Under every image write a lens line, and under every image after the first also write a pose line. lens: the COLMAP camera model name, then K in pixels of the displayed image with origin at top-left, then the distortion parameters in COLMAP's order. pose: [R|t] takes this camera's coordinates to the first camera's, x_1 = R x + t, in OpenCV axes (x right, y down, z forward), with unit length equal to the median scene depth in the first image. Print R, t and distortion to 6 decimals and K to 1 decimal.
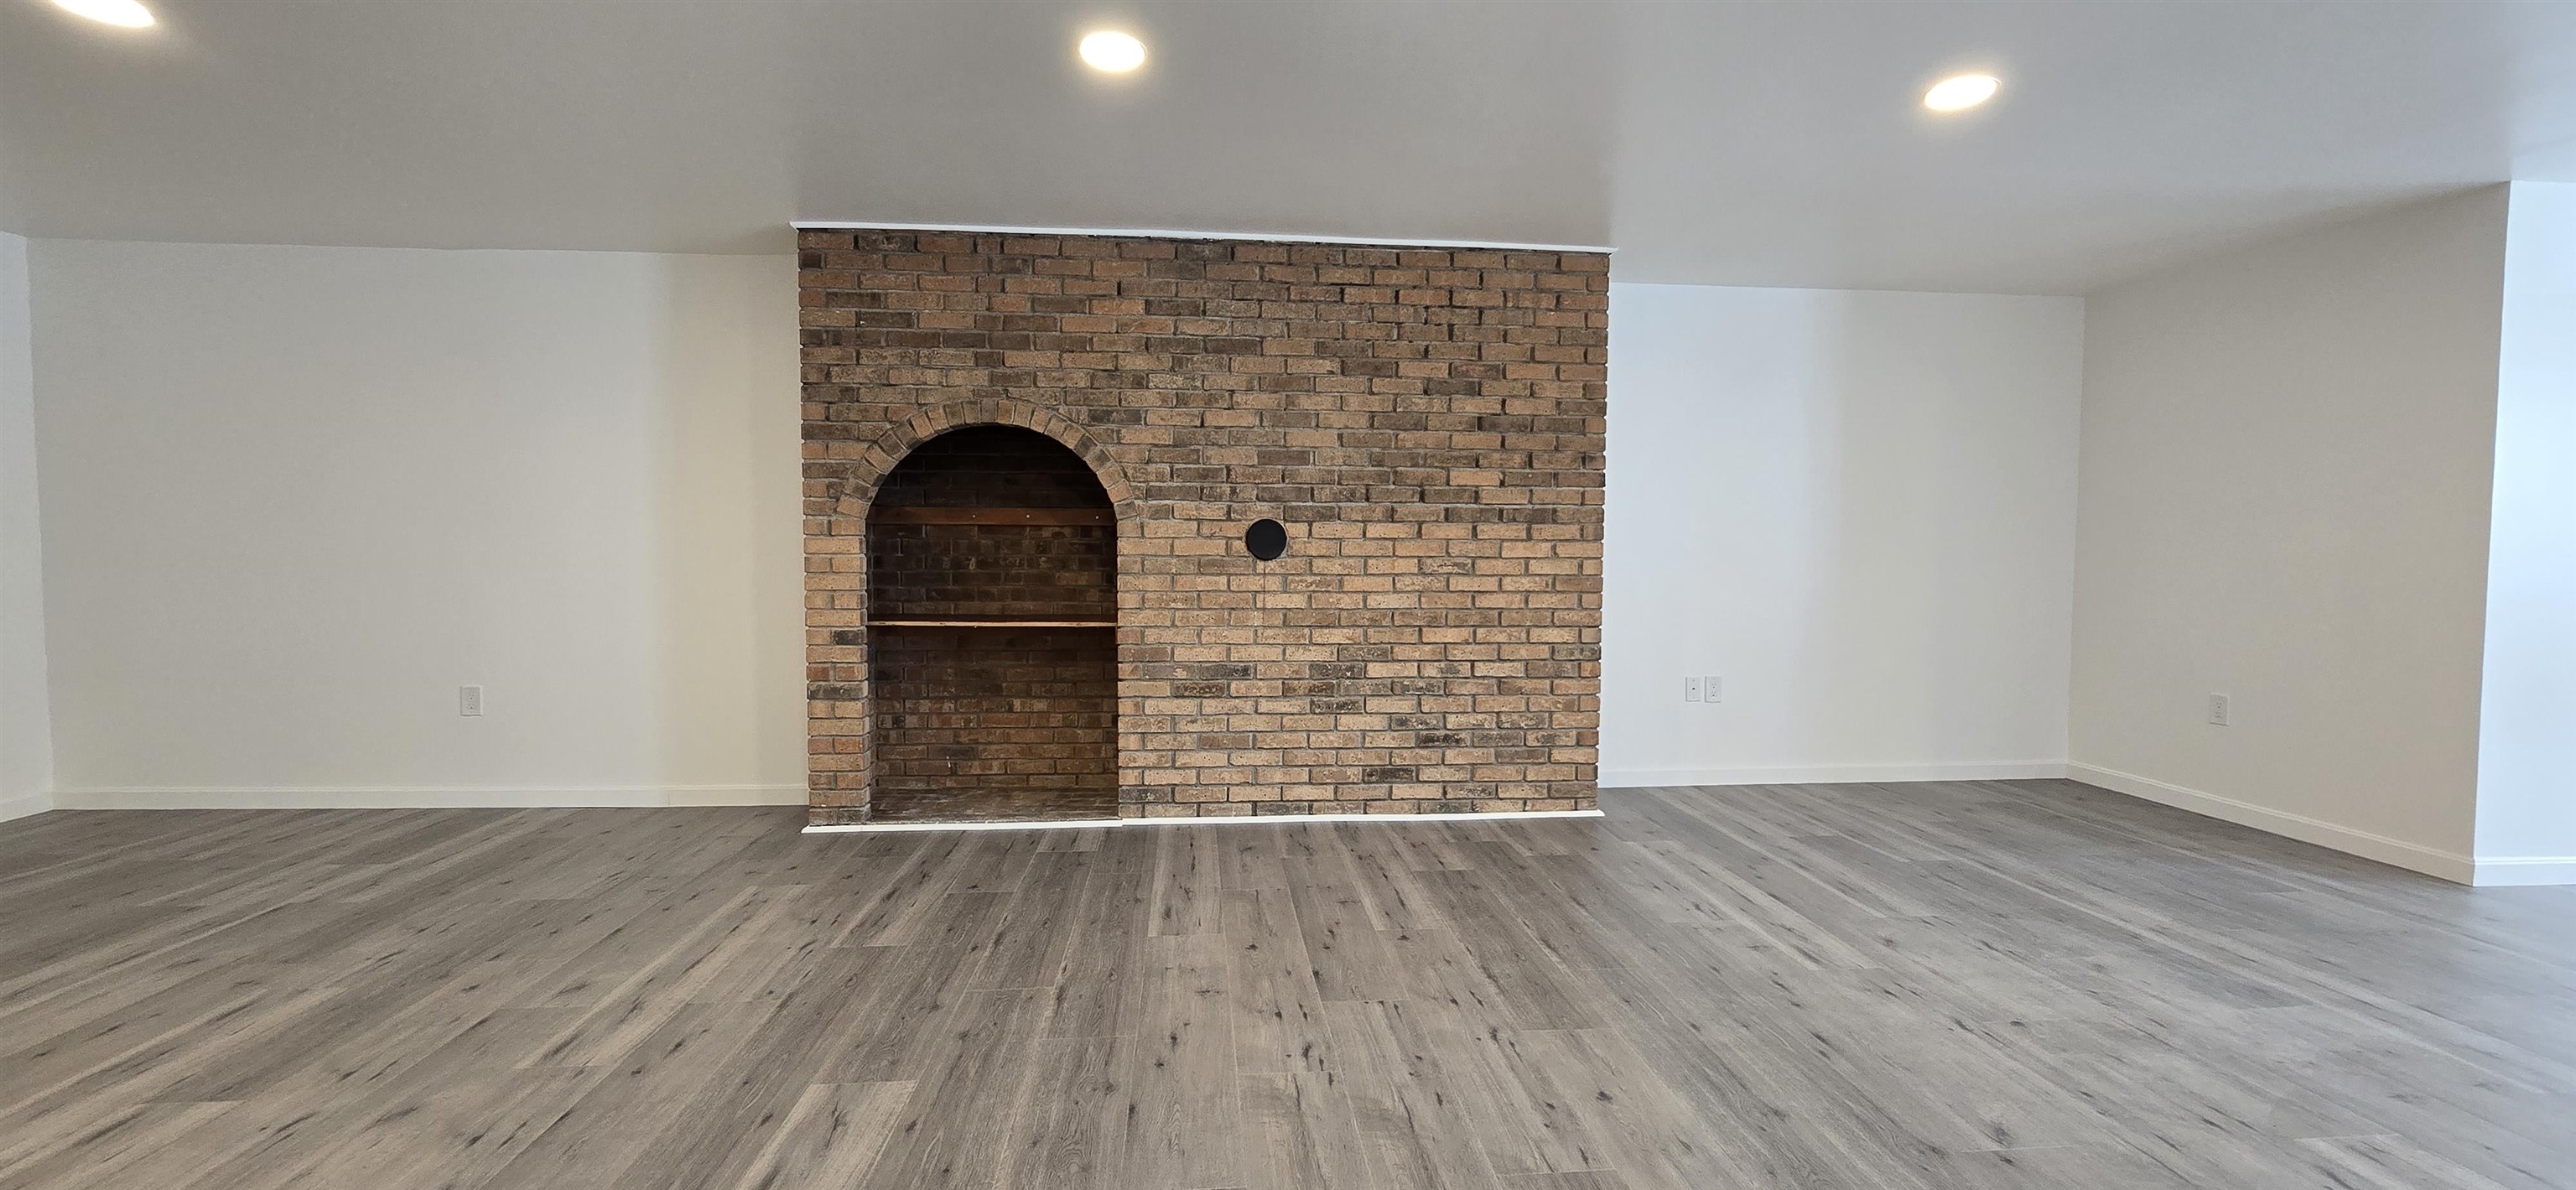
lens RADIAL K [[1042.9, 0, 1284.3], [0, 1042.9, 595.7], [0, 0, 1]] dist [-0.007175, 0.000630]
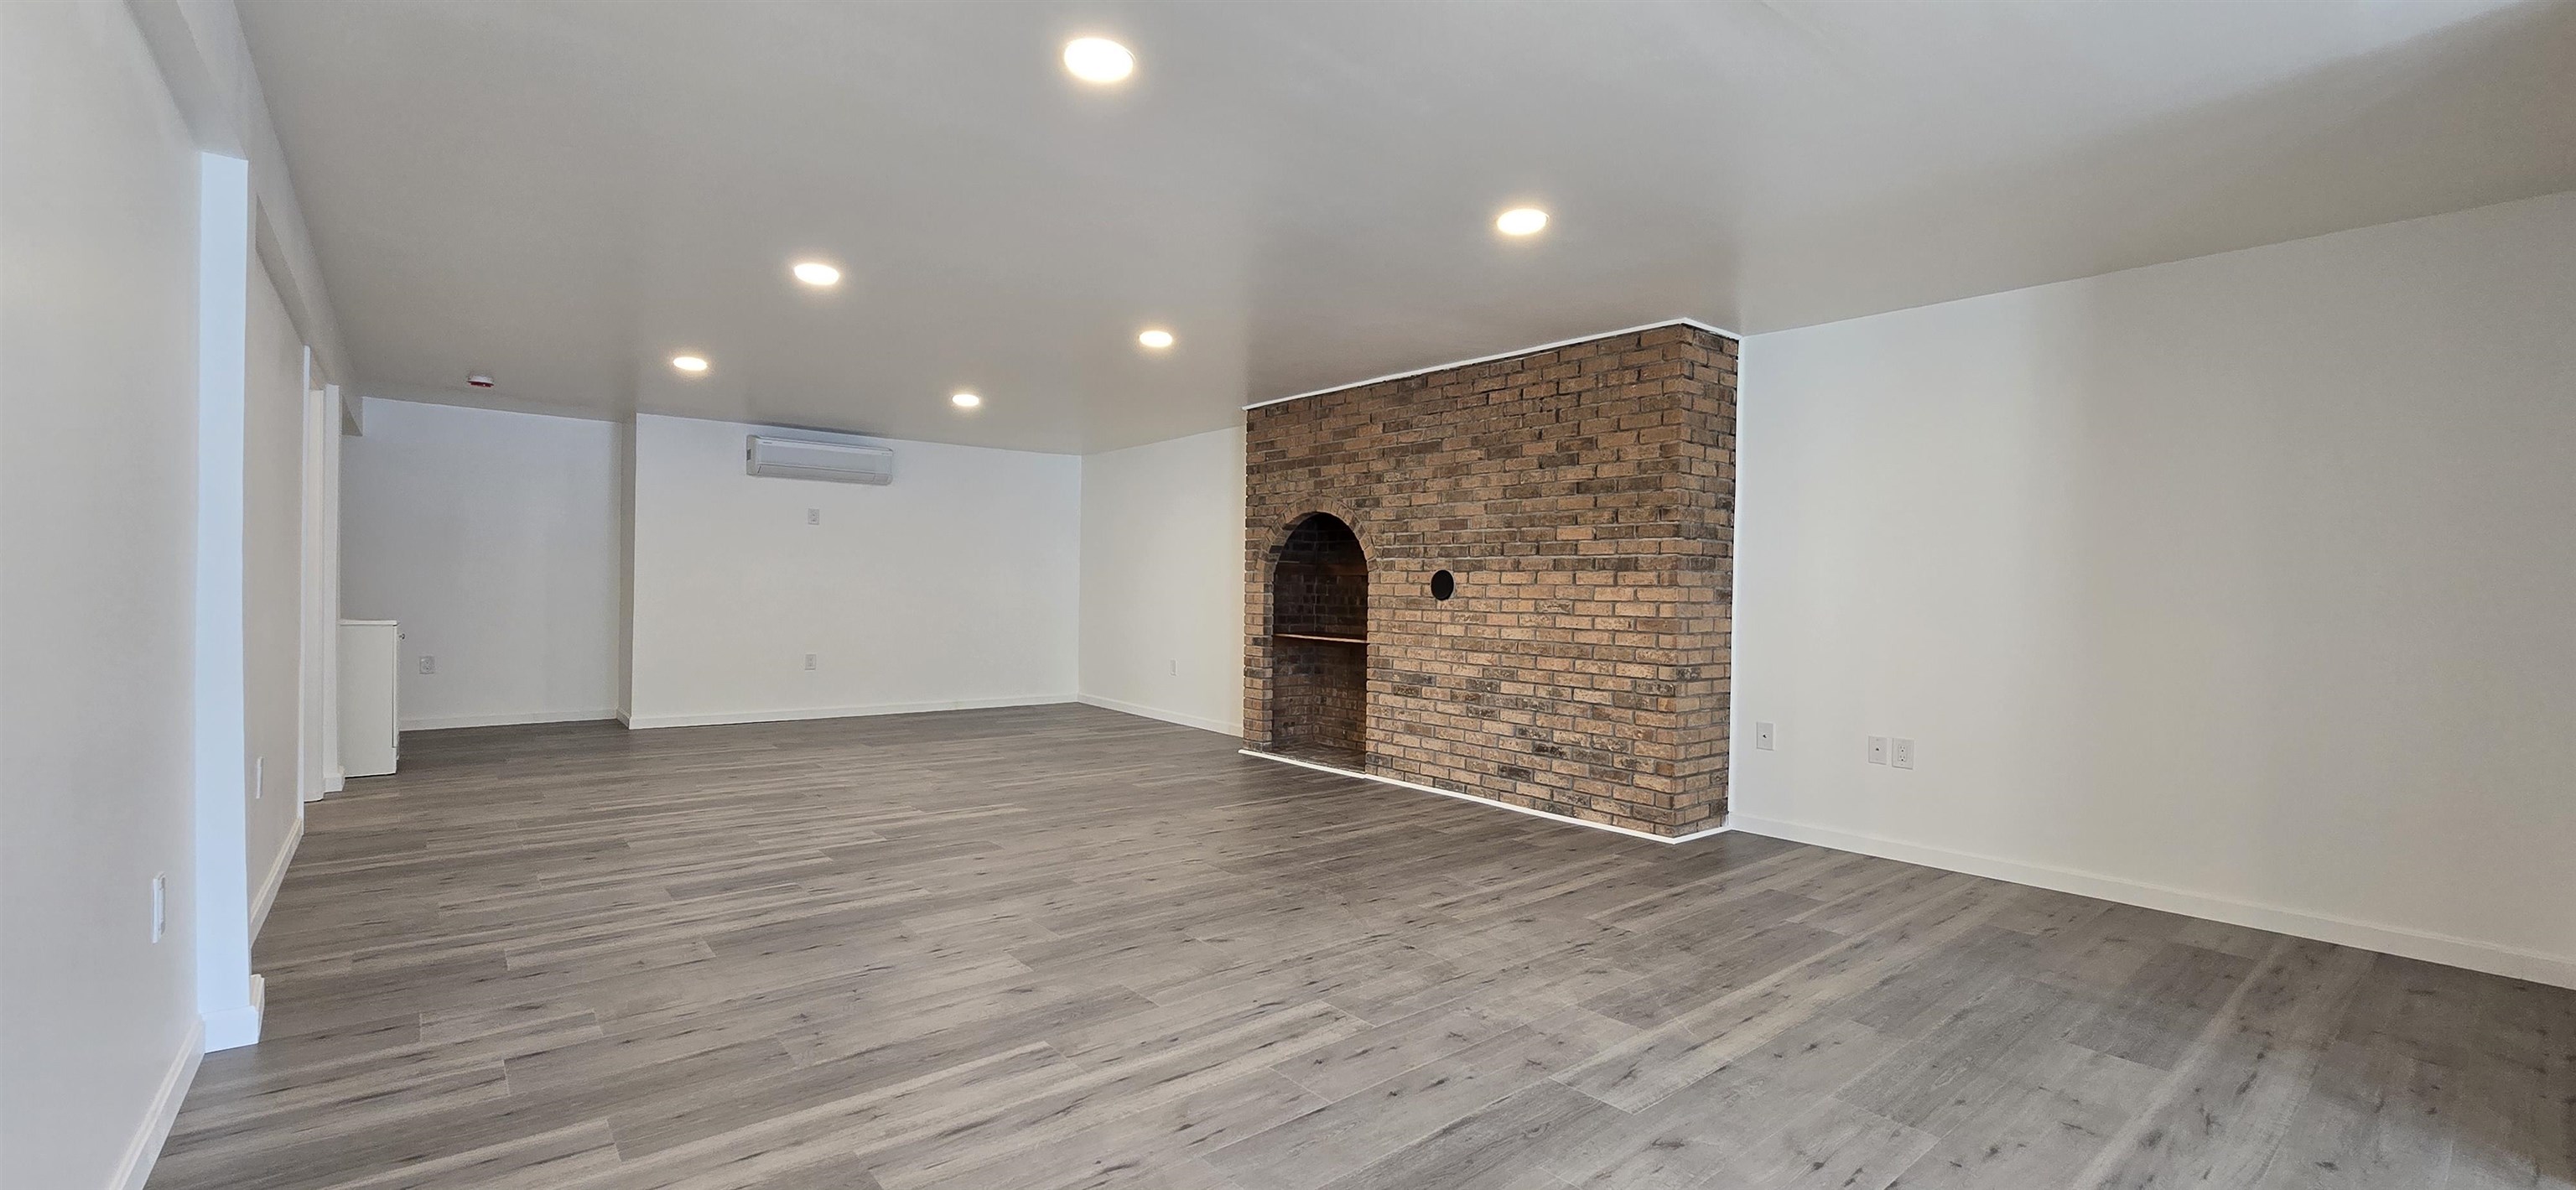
lens RADIAL K [[1042.9, 0, 1285.2], [0, 1042.9, 593.5], [0, 0, 1]] dist [-0.007175, 0.000630]
pose [[0.569209, 0.007736, -0.822157, 0.992703], [-0.051600, 0.998321, -0.026331, 0.004282], [0.820572, 0.057411, 0.568652, 0.055055]]
